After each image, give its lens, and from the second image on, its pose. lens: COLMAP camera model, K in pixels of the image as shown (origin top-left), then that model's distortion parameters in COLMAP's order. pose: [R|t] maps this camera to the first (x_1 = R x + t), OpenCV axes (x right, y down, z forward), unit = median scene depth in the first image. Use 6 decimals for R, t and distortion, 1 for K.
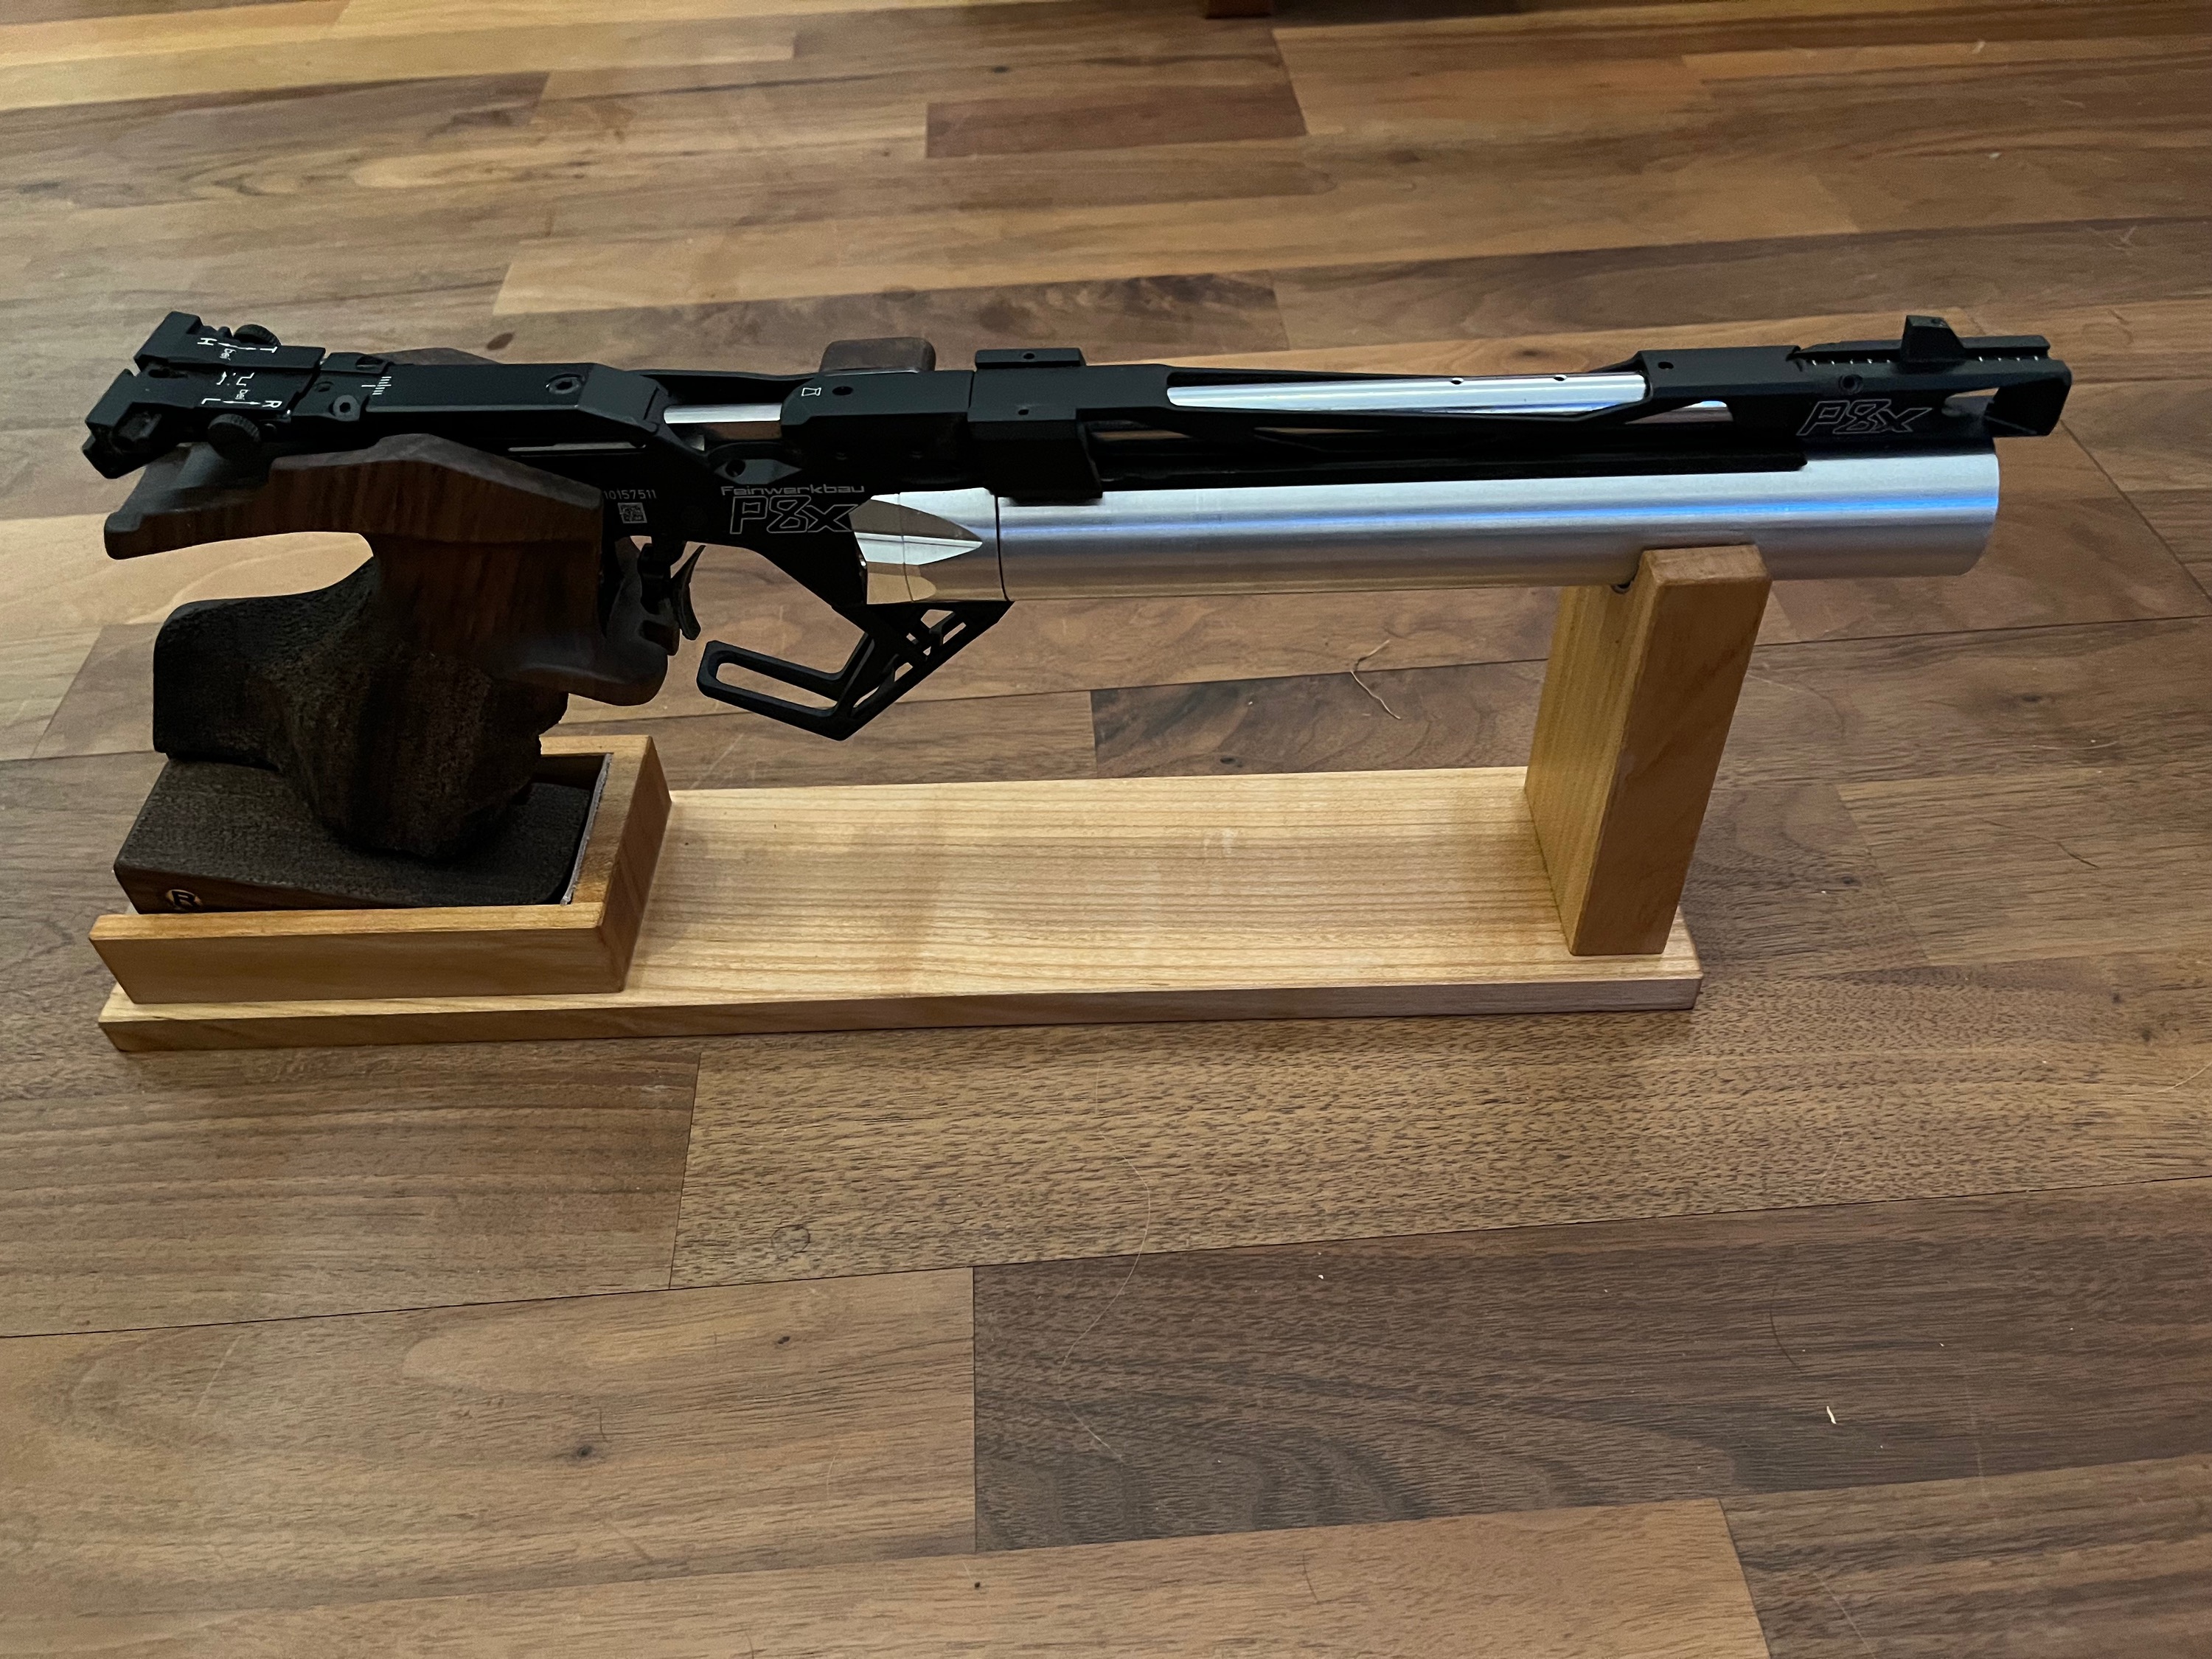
lens RADIAL K [[1707.8, 0, 1115.3], [0, 1707.8, 830.2], [0, 0, 1]] dist [0.065831, -0.105542]
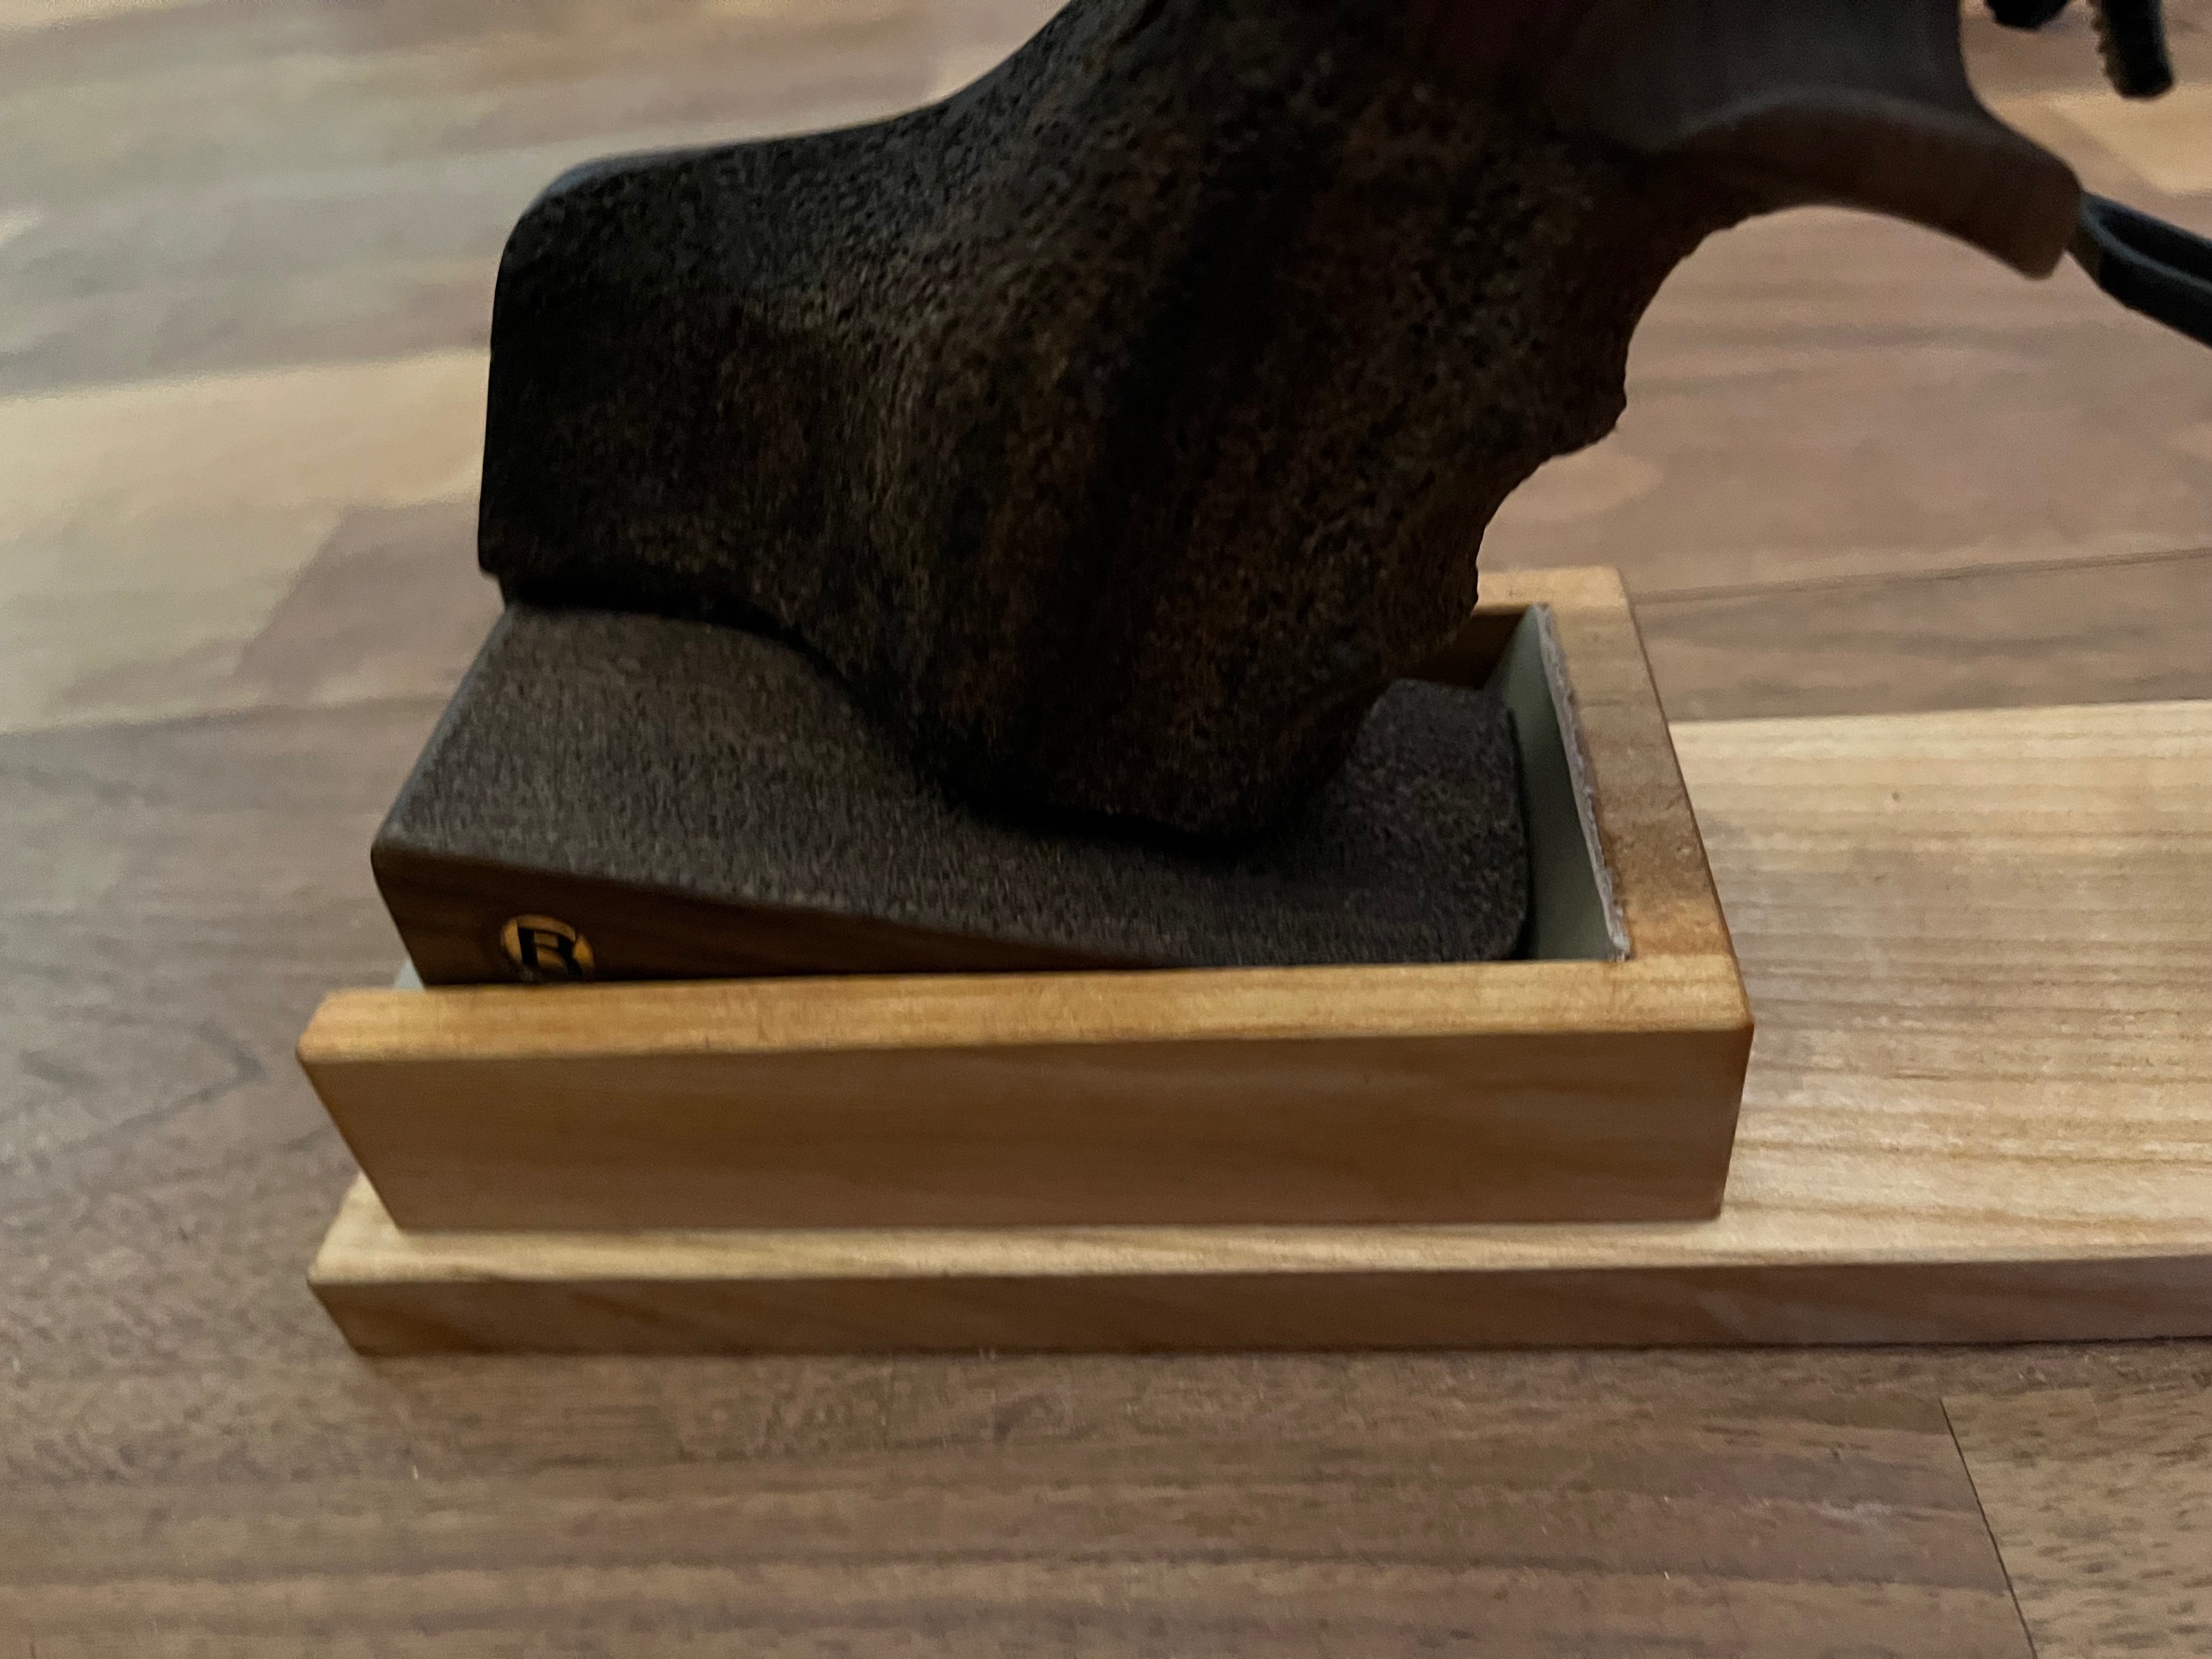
lens RADIAL K [[1714.9, 0, 1106.0], [0, 1714.9, 829.5], [0, 0, 1]] dist [0.007921, -0.057465]
pose [[0.995221, -0.009116, -0.097218, -0.378395], [-0.000541, 0.995102, -0.098849, 0.049706], [0.097643, 0.098429, 0.990342, 0.636053]]
